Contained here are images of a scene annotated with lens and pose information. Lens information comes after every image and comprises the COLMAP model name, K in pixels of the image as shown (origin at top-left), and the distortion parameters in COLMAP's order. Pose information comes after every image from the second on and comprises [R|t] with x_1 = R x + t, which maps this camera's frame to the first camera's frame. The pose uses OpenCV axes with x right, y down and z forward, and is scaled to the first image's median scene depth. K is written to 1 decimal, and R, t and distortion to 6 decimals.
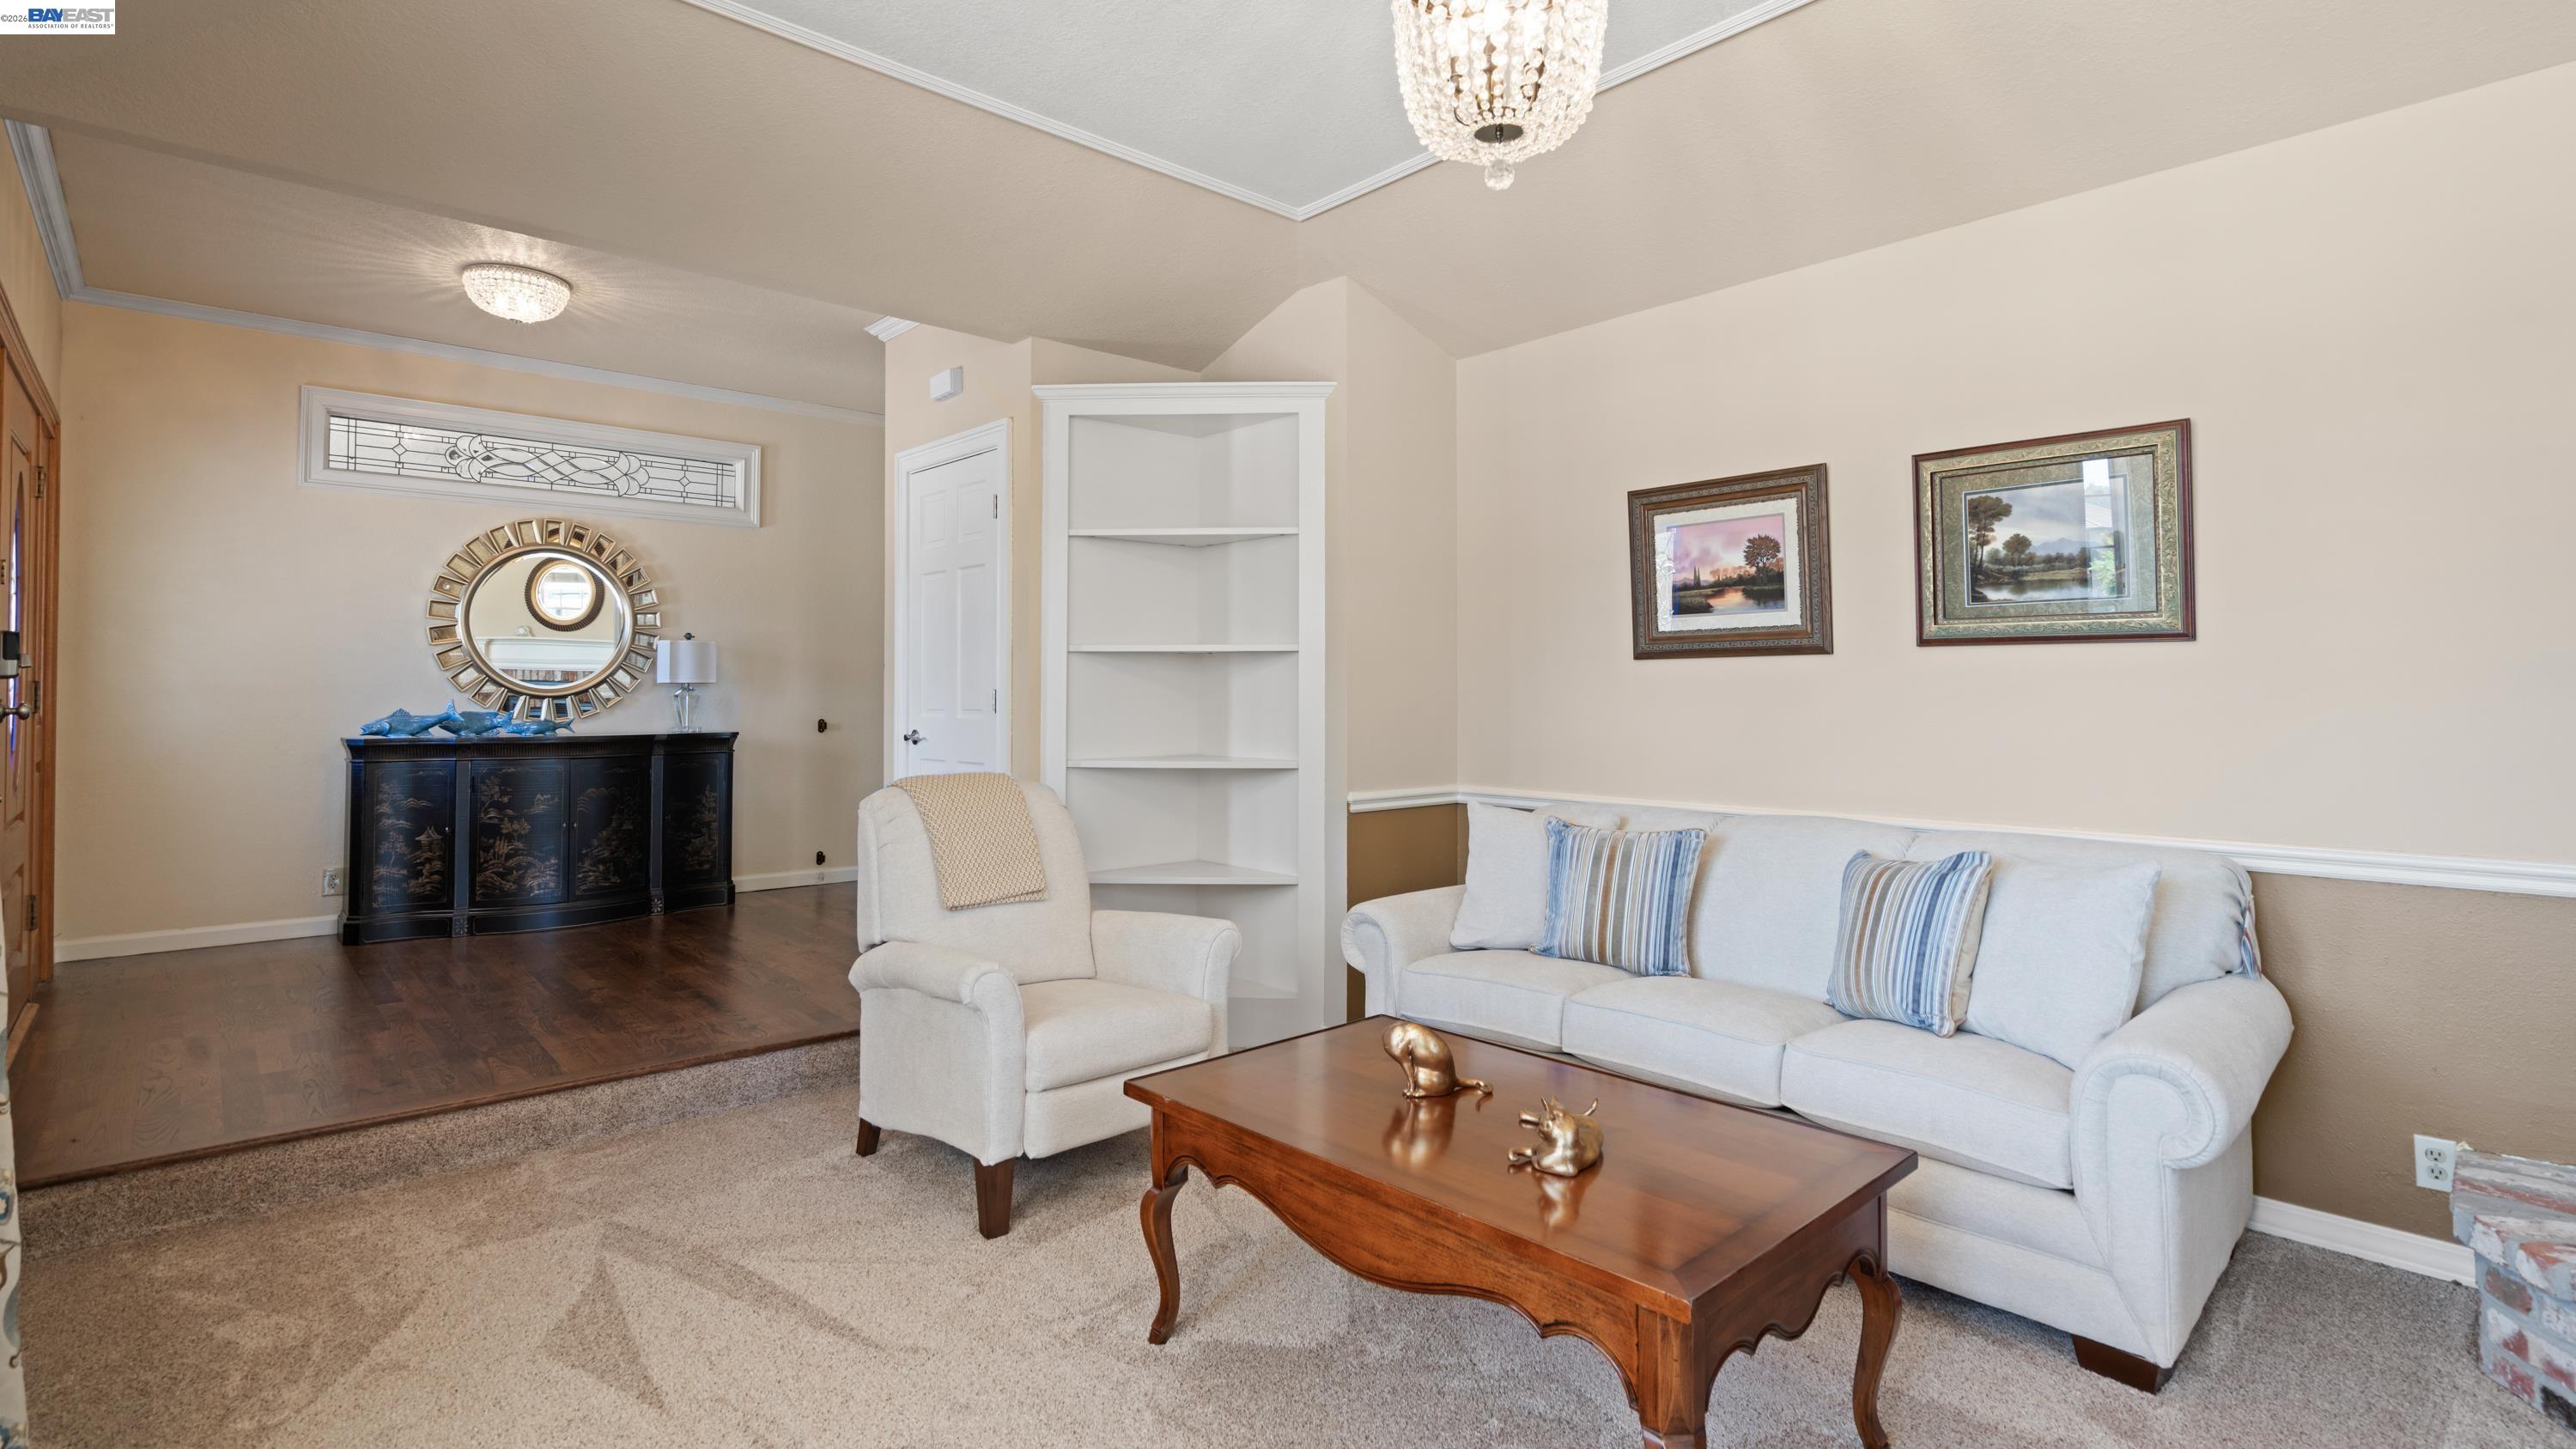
lens RADIAL K [[1220.7, 0, 1301.3], [0, 1220.7, 656.3], [0, 0, 1]] dist [-0.002075, -0.000512]
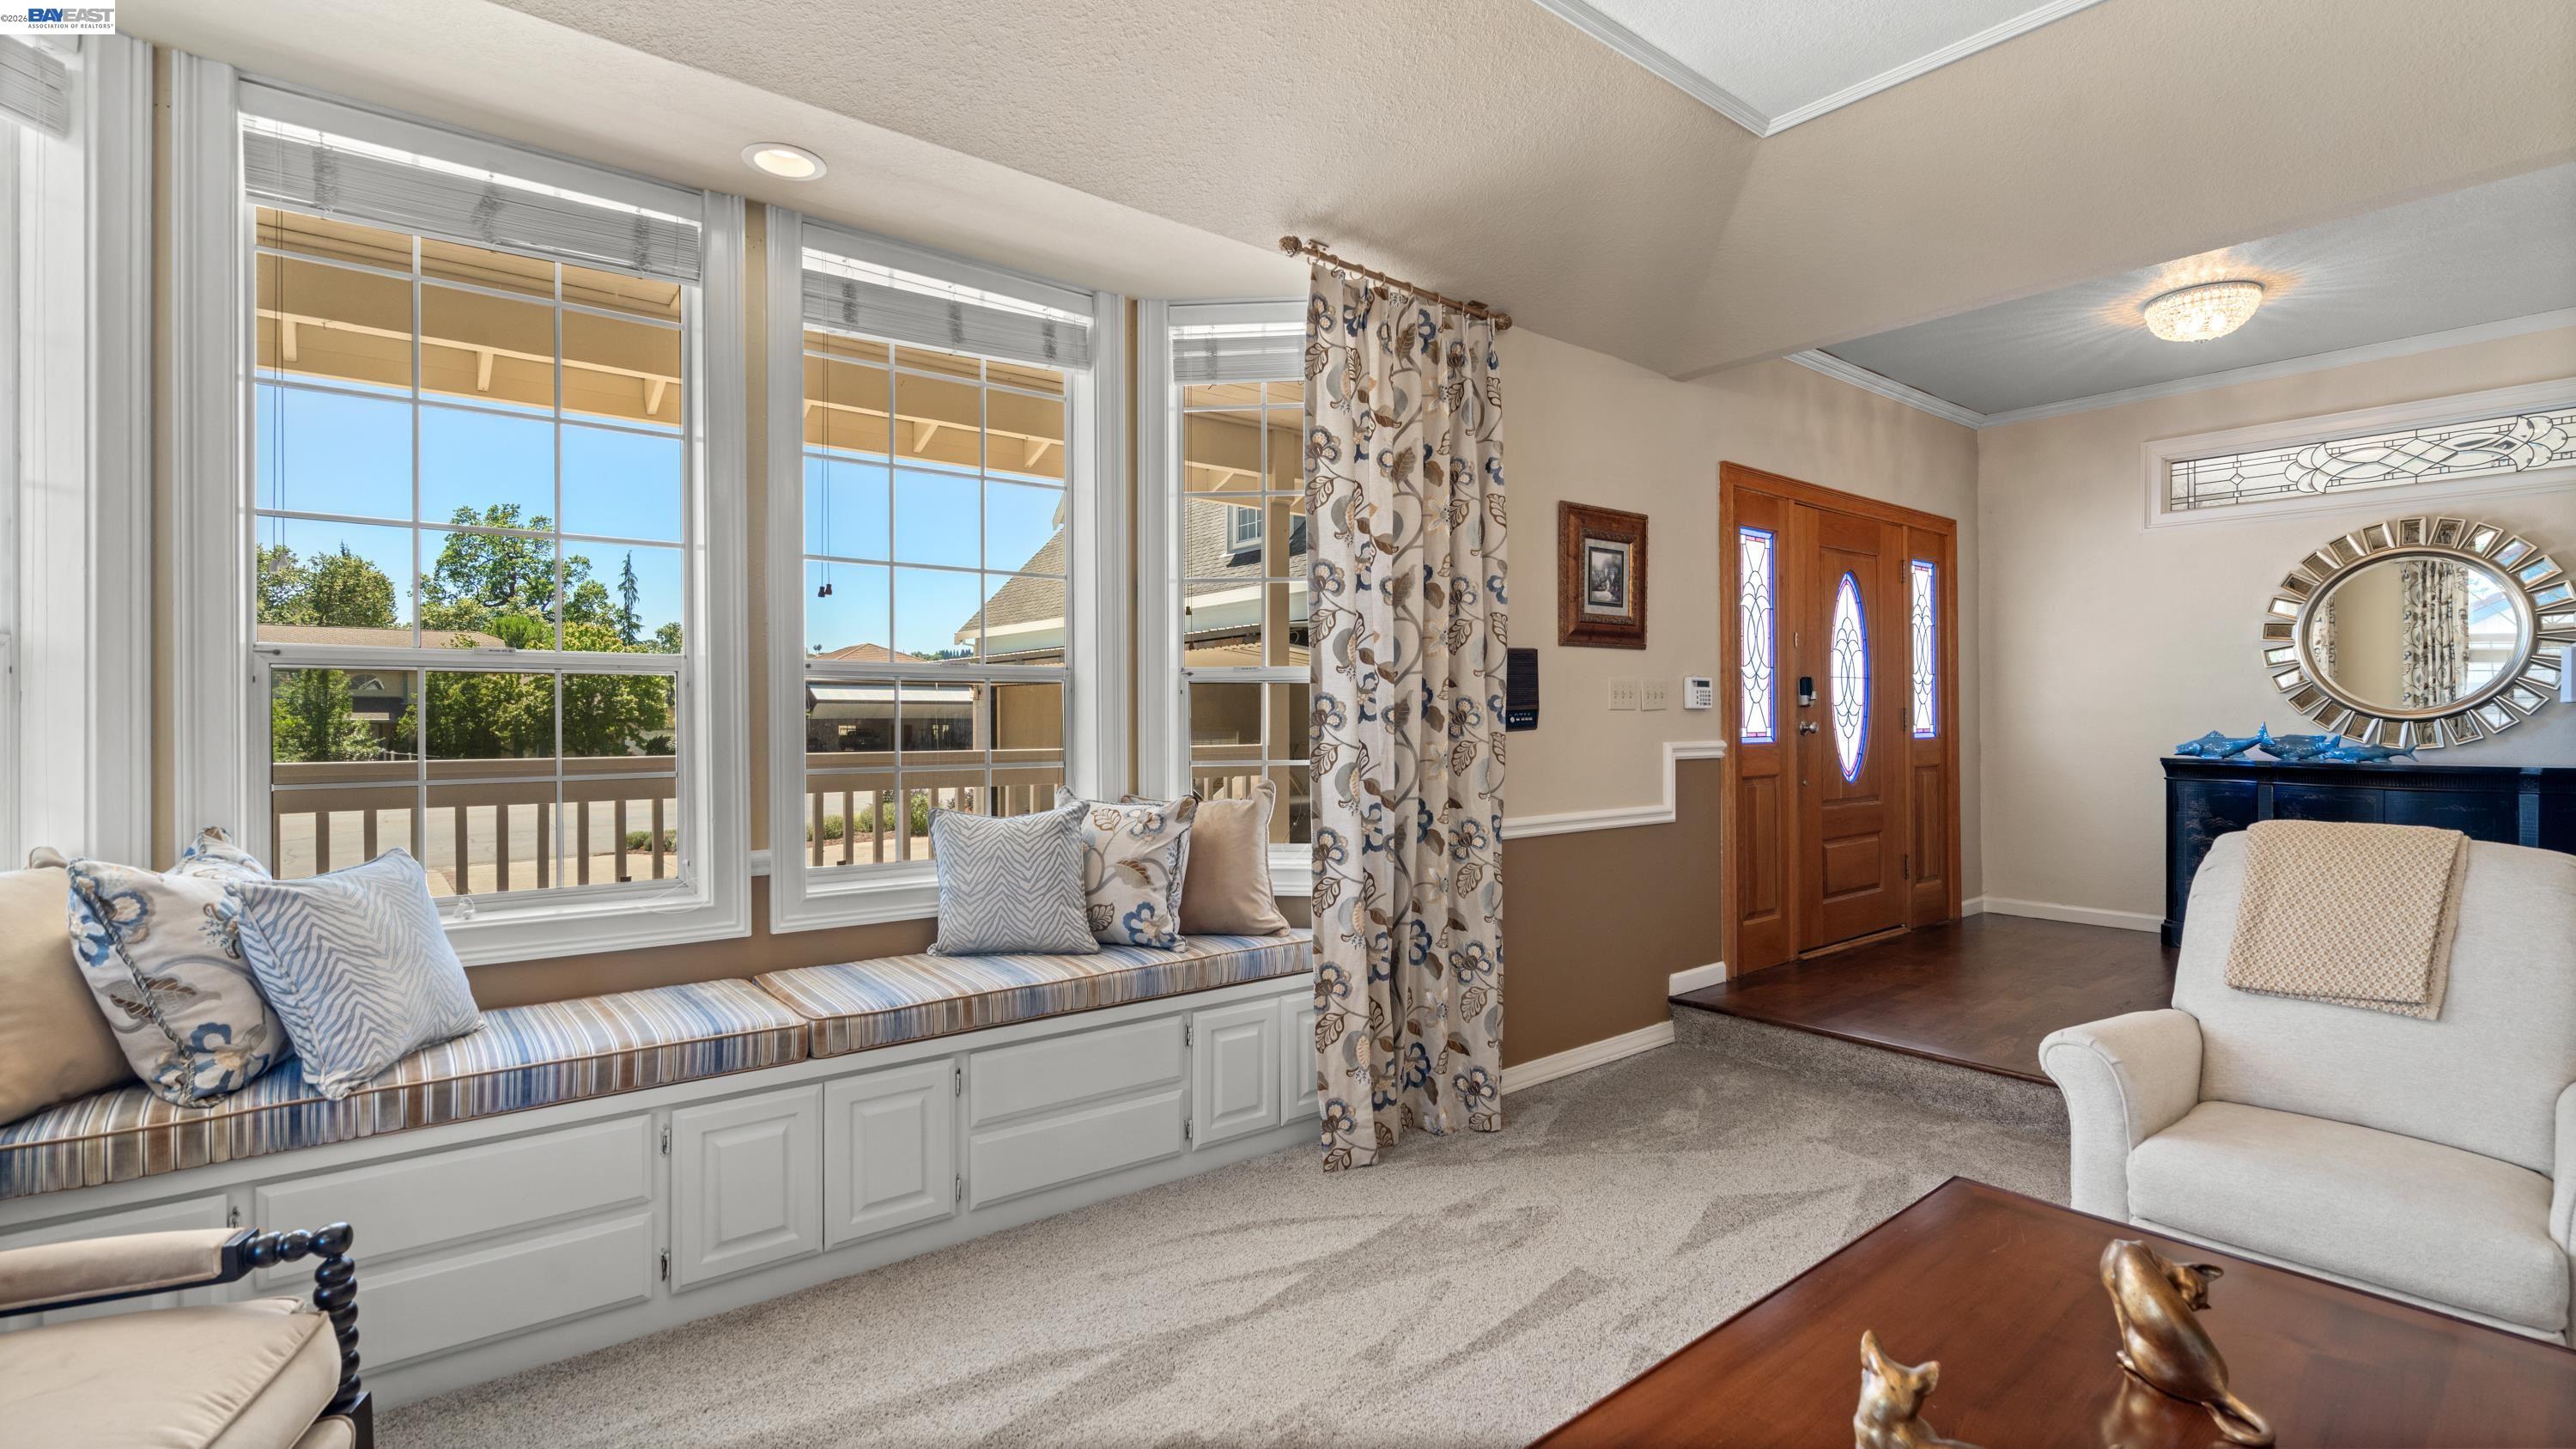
lens RADIAL K [[1185.2, 0, 1290.2], [0, 1185.2, 720.8], [0, 0, 1]] dist [0.000083, 0.000086]
pose [[-0.063863, 0.008506, -0.997922, 0.390517], [0.032301, 0.999457, 0.006451, 0.002973], [0.997436, -0.031822, -0.064103, 0.327600]]
